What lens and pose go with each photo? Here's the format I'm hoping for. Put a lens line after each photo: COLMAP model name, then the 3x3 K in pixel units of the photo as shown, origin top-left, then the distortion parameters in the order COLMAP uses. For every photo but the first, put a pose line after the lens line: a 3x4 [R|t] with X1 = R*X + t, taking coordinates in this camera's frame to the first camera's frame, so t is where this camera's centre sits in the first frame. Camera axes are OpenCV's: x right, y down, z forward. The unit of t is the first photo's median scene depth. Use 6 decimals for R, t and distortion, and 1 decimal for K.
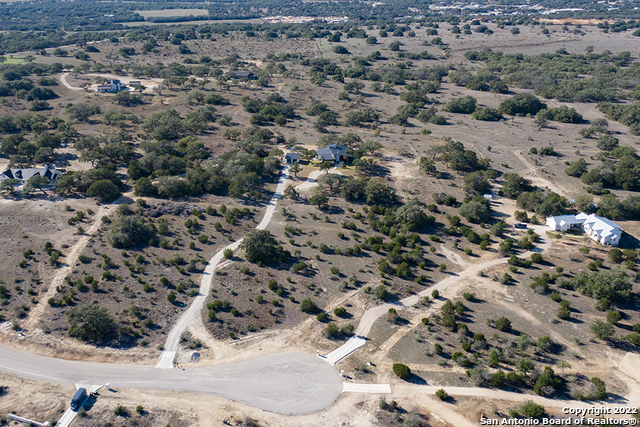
lens RADIAL K [[592.0, 0, 300.8], [0, 592.0, 213.6], [0, 0, 1]] dist [0.043132, -0.003894]
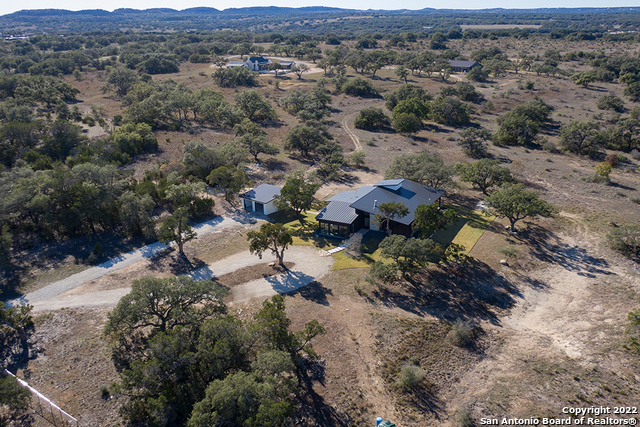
lens RADIAL K [[562.1, 0, 325.5], [0, 562.1, 226.4], [0, 0, 1]] dist [0.046769, -0.099480]
pose [[0.845177, 0.182739, -0.502277, 0.141614], [-0.192551, 0.980738, 0.032809, -0.068844], [0.498598, 0.068984, 0.864084, 0.513349]]
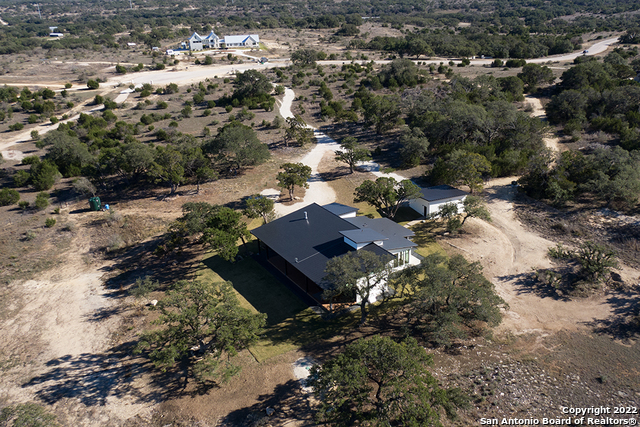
lens RADIAL K [[562.1, 0, 325.5], [0, 562.1, 226.4], [0, 0, 1]] dist [0.046769, -0.099480]
pose [[-0.881240, 0.220214, -0.418236, 0.115188], [-0.146399, 0.714164, 0.684498, -0.195740], [0.449425, 0.664436, -0.597111, 0.827630]]
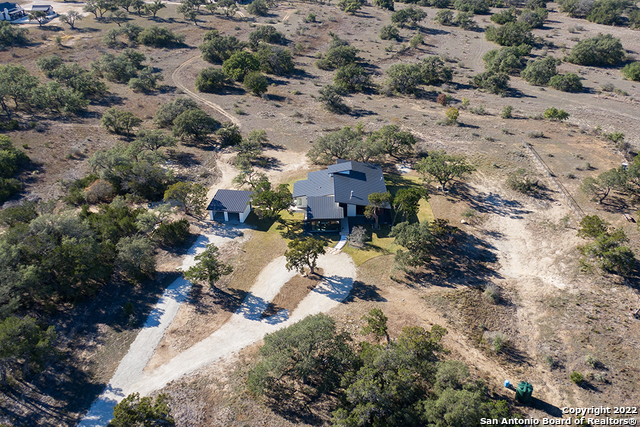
lens RADIAL K [[562.1, 0, 325.5], [0, 562.1, 226.4], [0, 0, 1]] dist [0.046769, -0.099480]
pose [[0.998435, 0.025066, -0.049988, 0.045860], [-0.017907, 0.990154, 0.138834, -0.094313], [0.052976, -0.137721, 0.989053, 0.465684]]
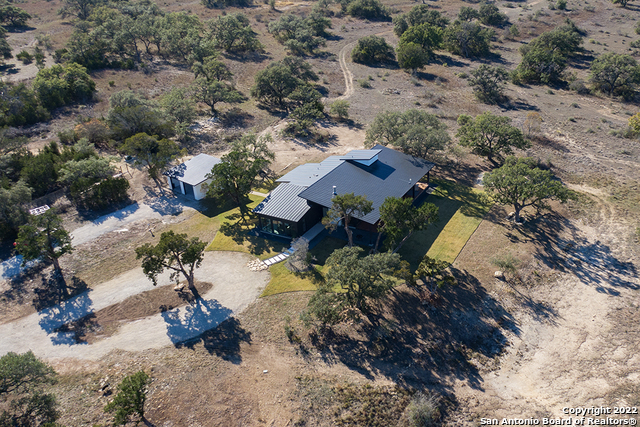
lens RADIAL K [[564.9, 0, 384.4], [0, 564.9, 214.2], [0, 0, 1]] dist [0.045620, -0.086799]
pose [[0.866323, 0.227927, -0.444447, 0.133199], [-0.181977, 0.972685, 0.144111, -0.094059], [0.465154, -0.043968, 0.884137, 0.574448]]
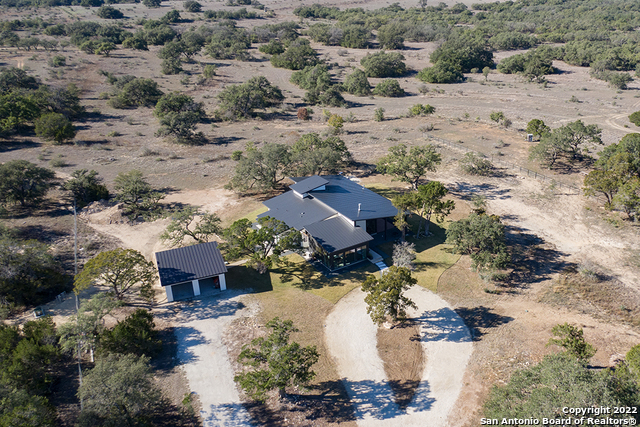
lens RADIAL K [[564.9, 0, 384.4], [0, 564.9, 214.2], [0, 0, 1]] dist [0.045620, -0.086799]
pose [[0.850355, -0.208253, 0.483246, -0.037156], [0.198300, 0.977471, 0.072295, -0.083643], [-0.487415, 0.034351, 0.872495, 0.551917]]
